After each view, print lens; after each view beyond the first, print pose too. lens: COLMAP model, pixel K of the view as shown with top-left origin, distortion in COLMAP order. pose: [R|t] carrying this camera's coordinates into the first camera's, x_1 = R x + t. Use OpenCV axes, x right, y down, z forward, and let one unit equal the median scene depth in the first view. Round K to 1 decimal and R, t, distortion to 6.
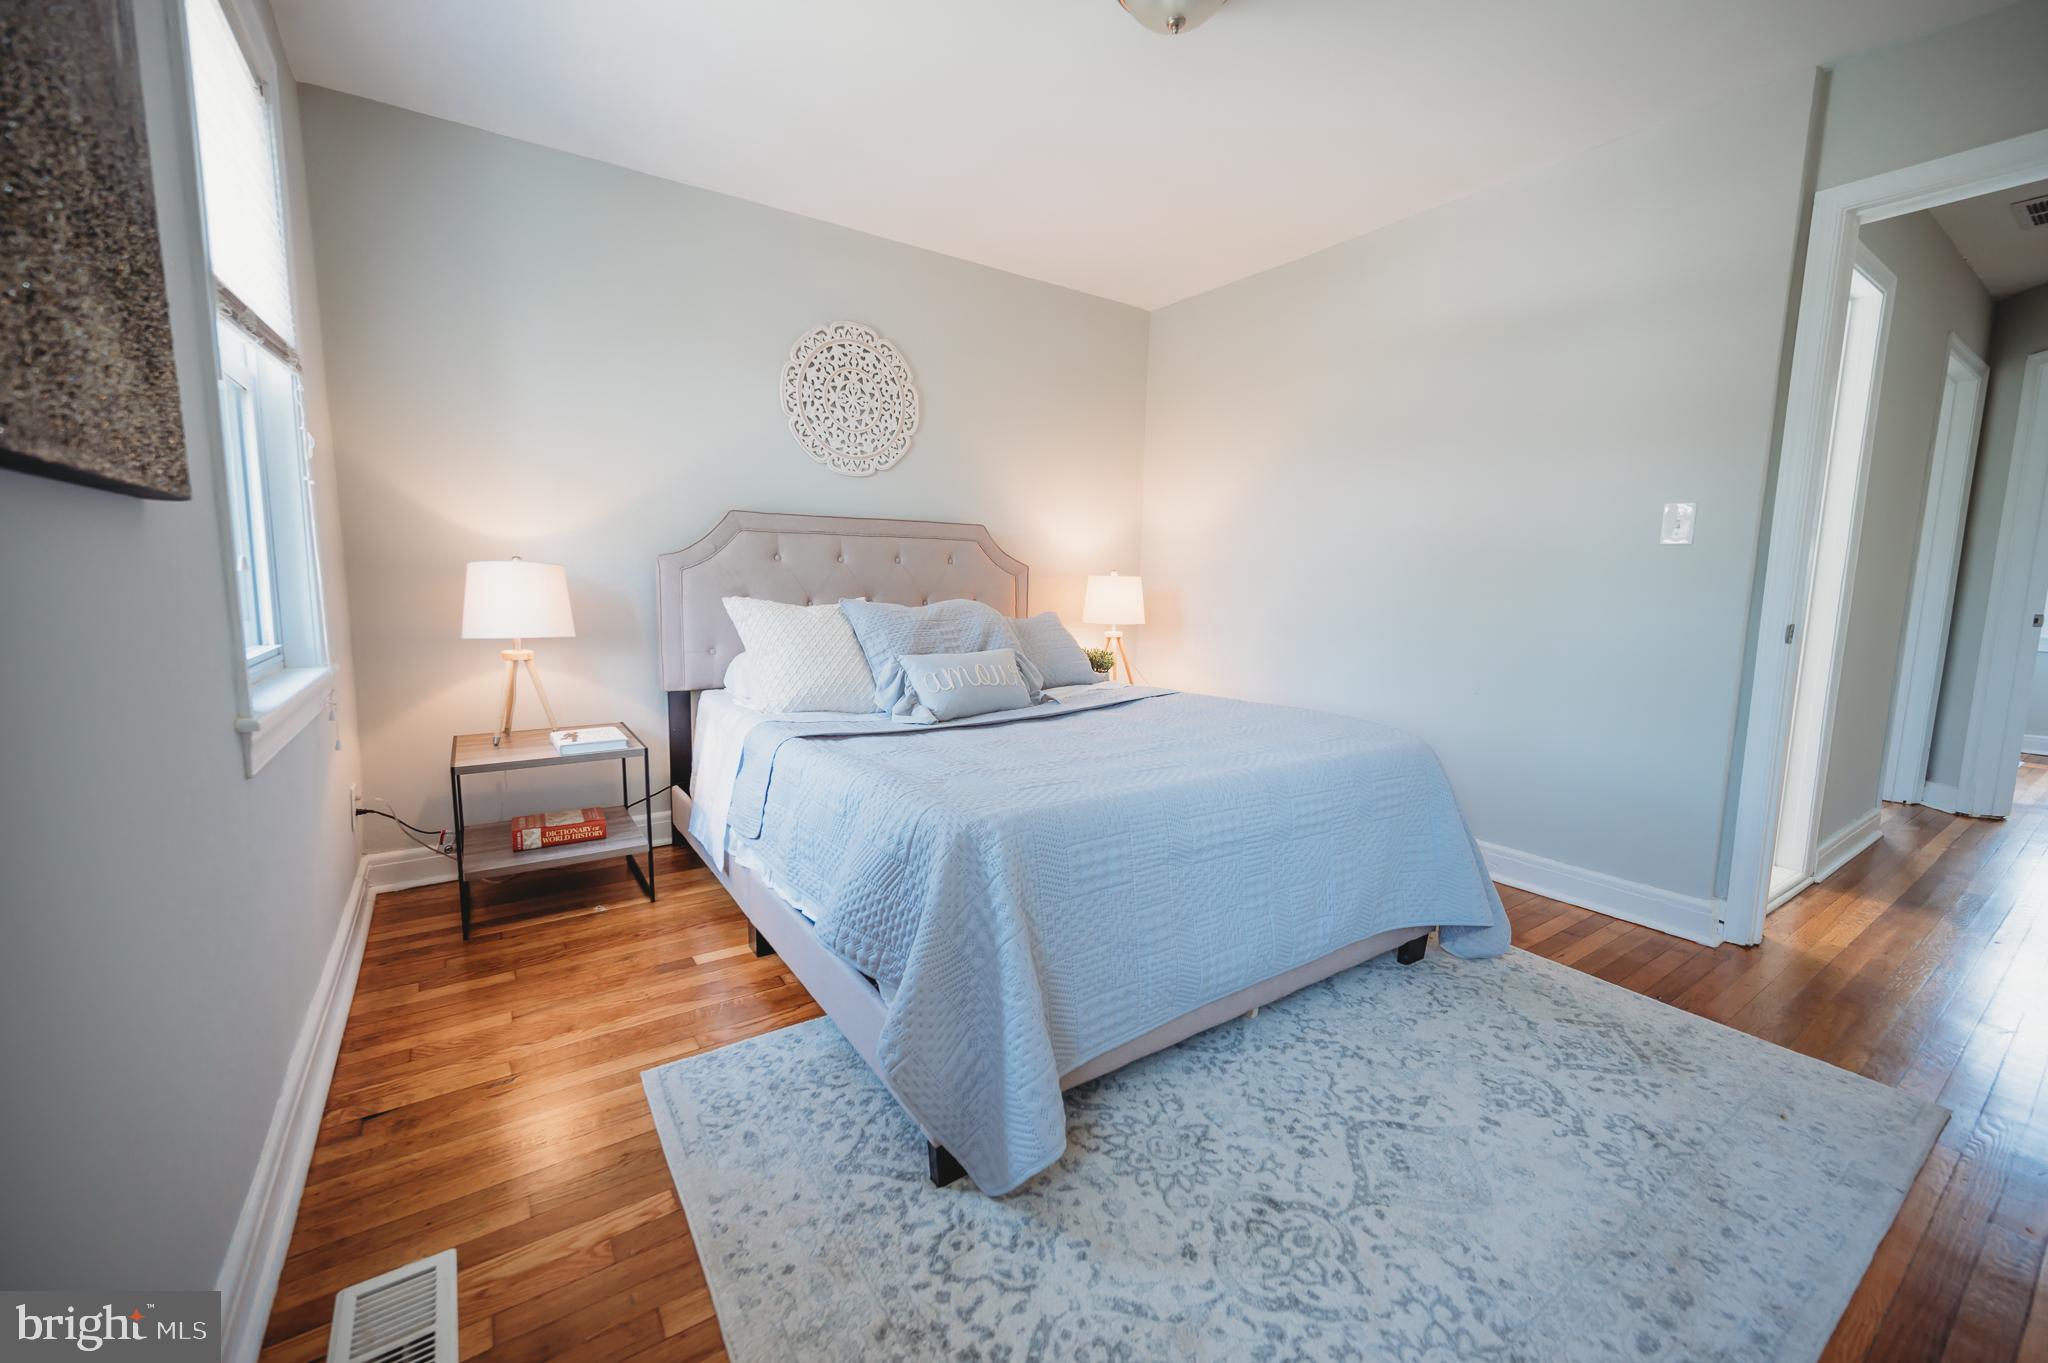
lens RADIAL K [[808.9, 0, 1024.2], [0, 808.9, 675.9], [0, 0, 1]] dist [0.001421, -0.000338]
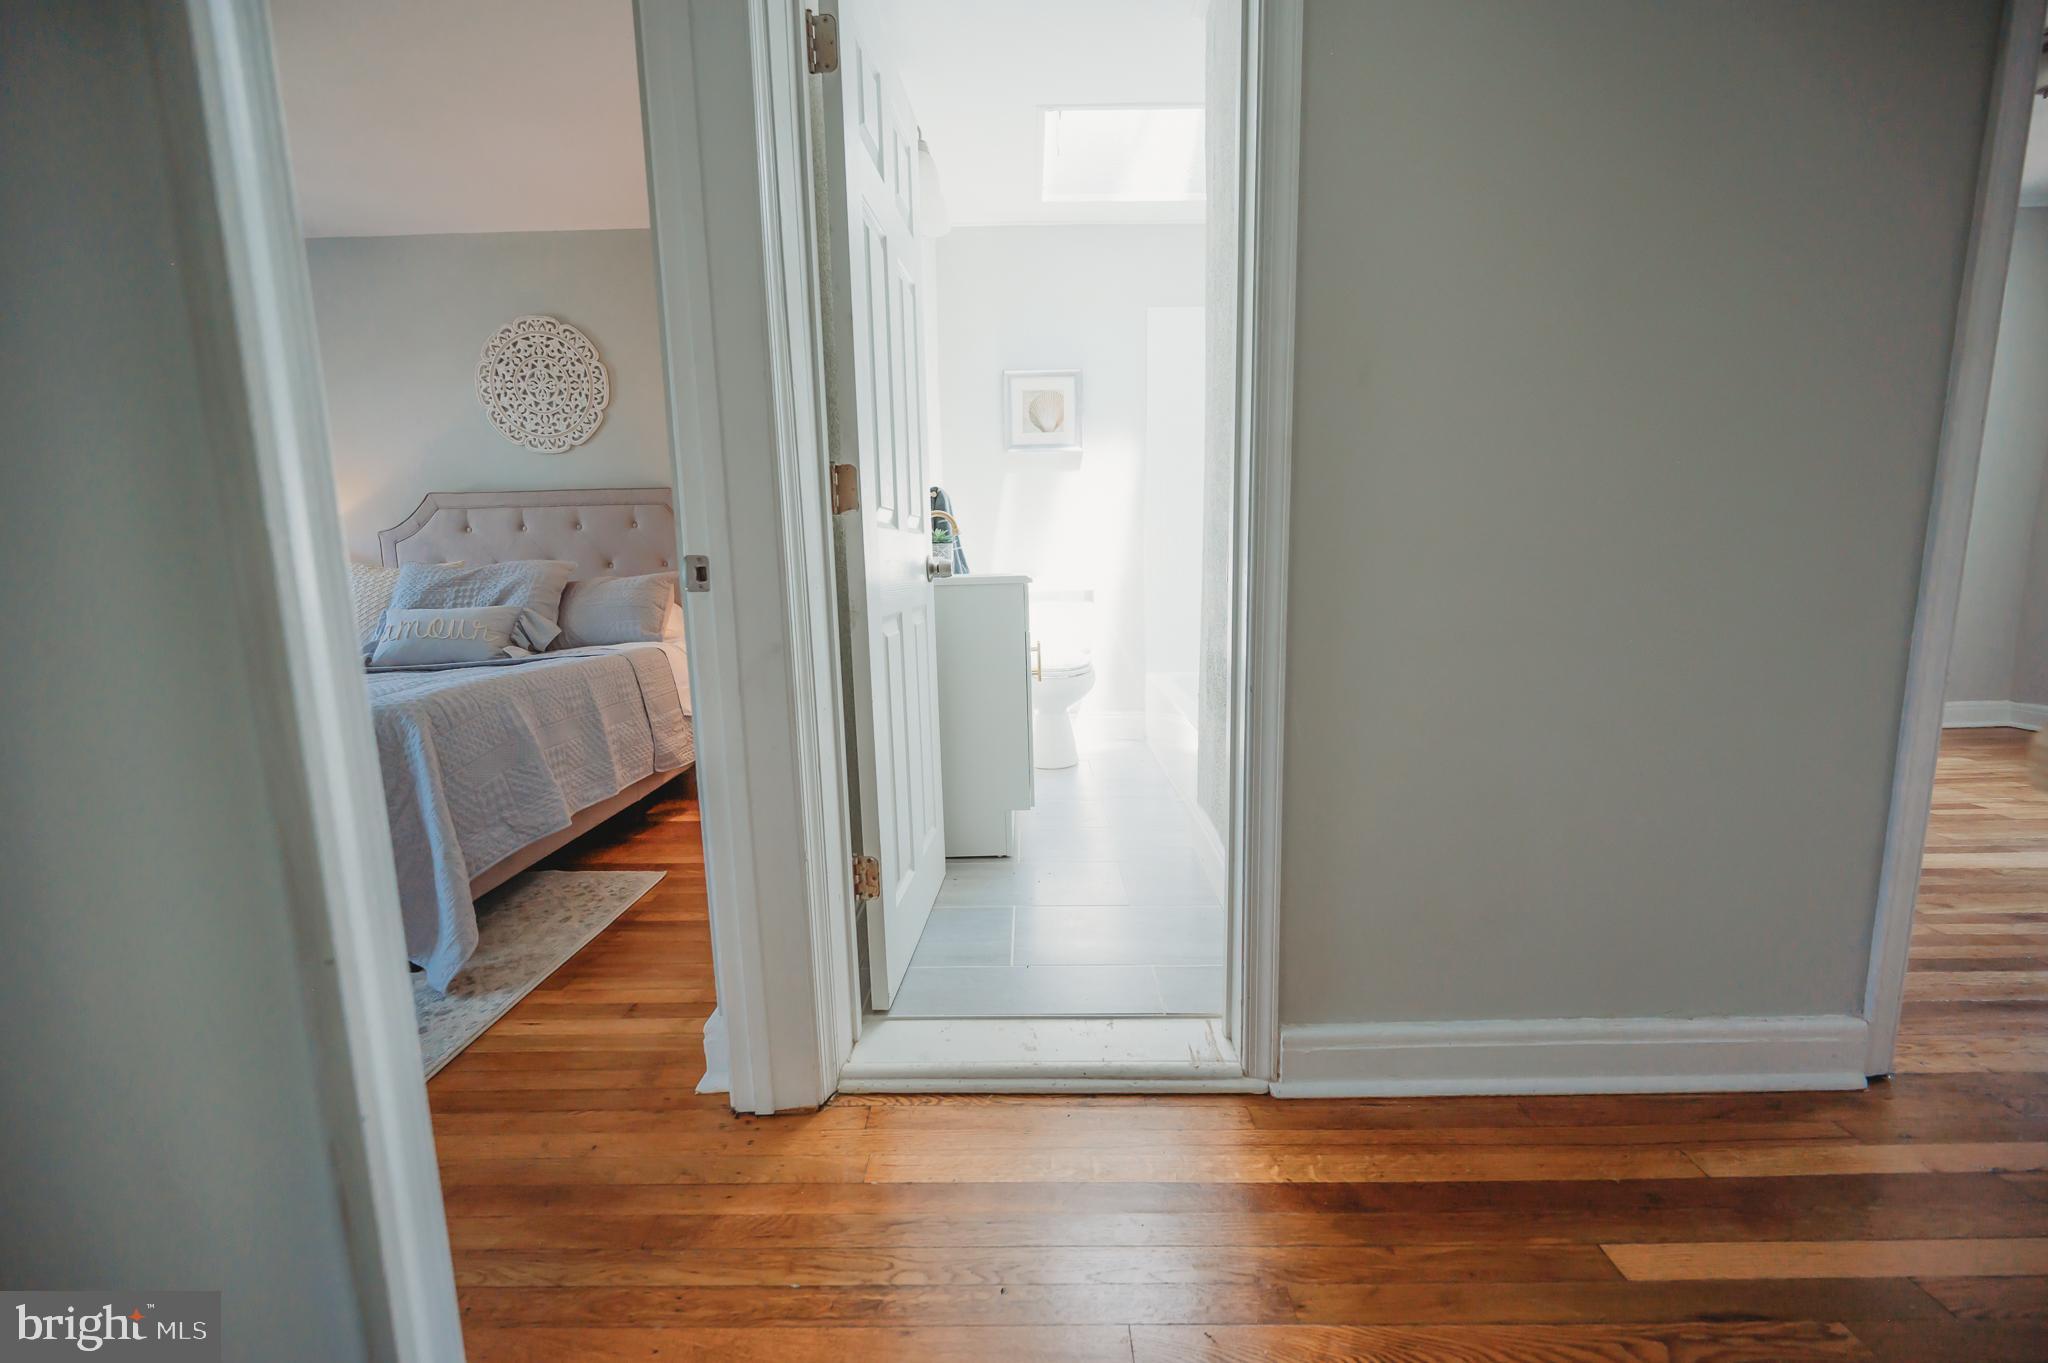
lens RADIAL K [[808.9, 0, 1024.2], [0, 808.9, 675.9], [0, 0, 1]] dist [0.001421, -0.000338]
pose [[0.816870, 0.054629, -0.574229, 1.029497], [-0.036976, 0.998417, 0.042384, -0.011206], [0.575635, -0.013389, 0.817597, 0.474837]]
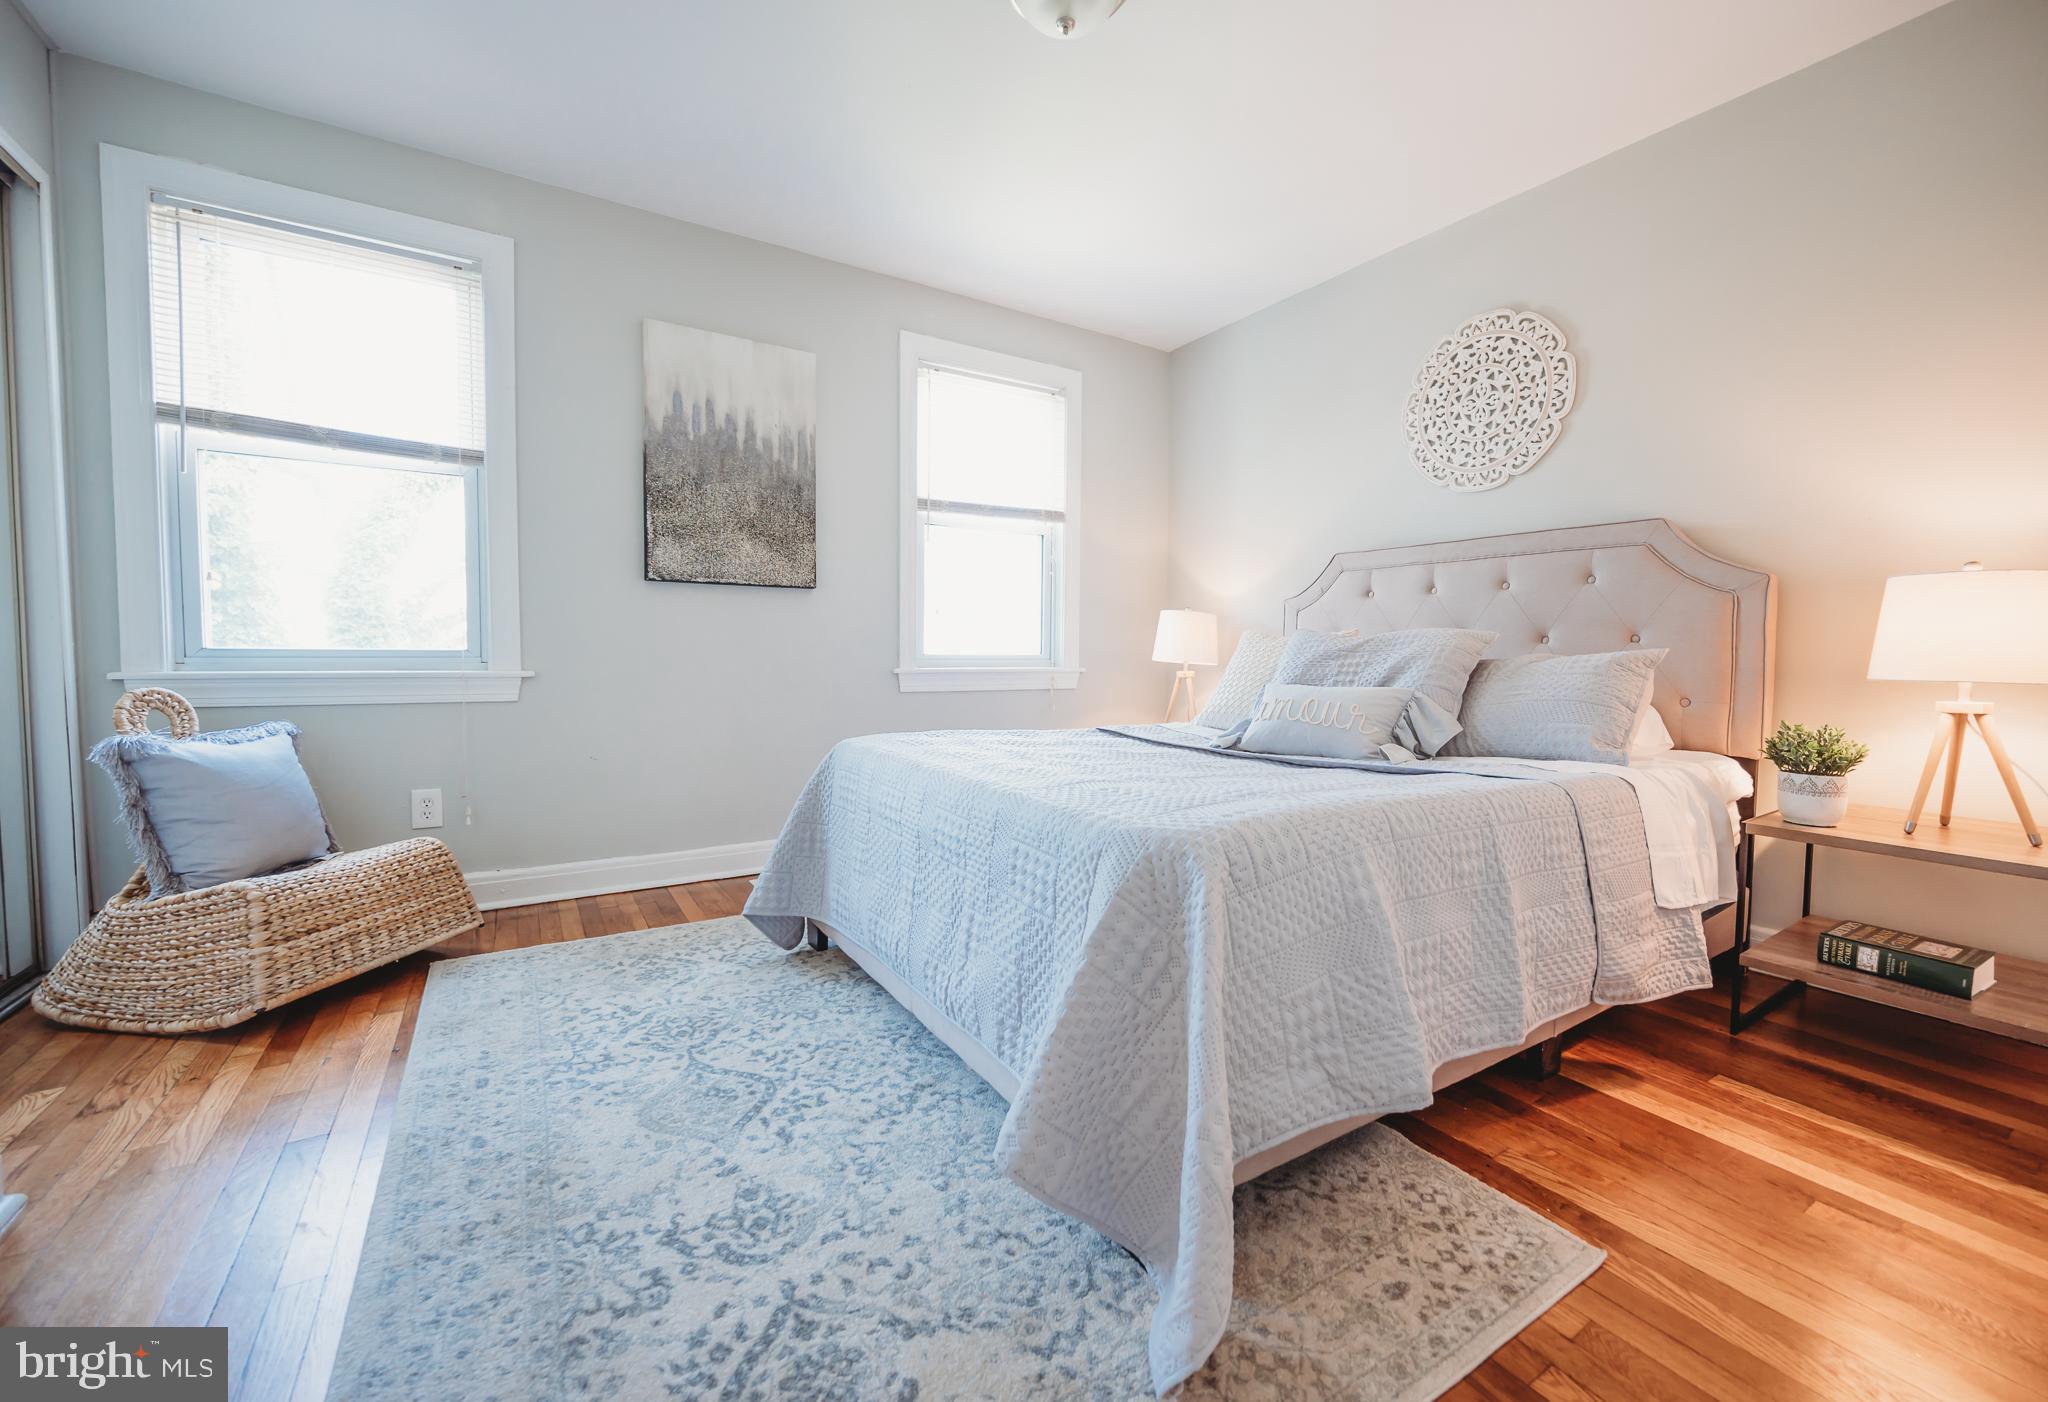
lens RADIAL K [[832.4, 0, 1051.9], [0, 832.4, 683.9], [0, 0, 1]] dist [0.003212, 0.000190]
pose [[-0.026534, 0.026959, -0.999284, 0.700536], [-0.128167, 0.991294, 0.030146, -0.017919], [0.991398, 0.128875, -0.022847, 0.629315]]
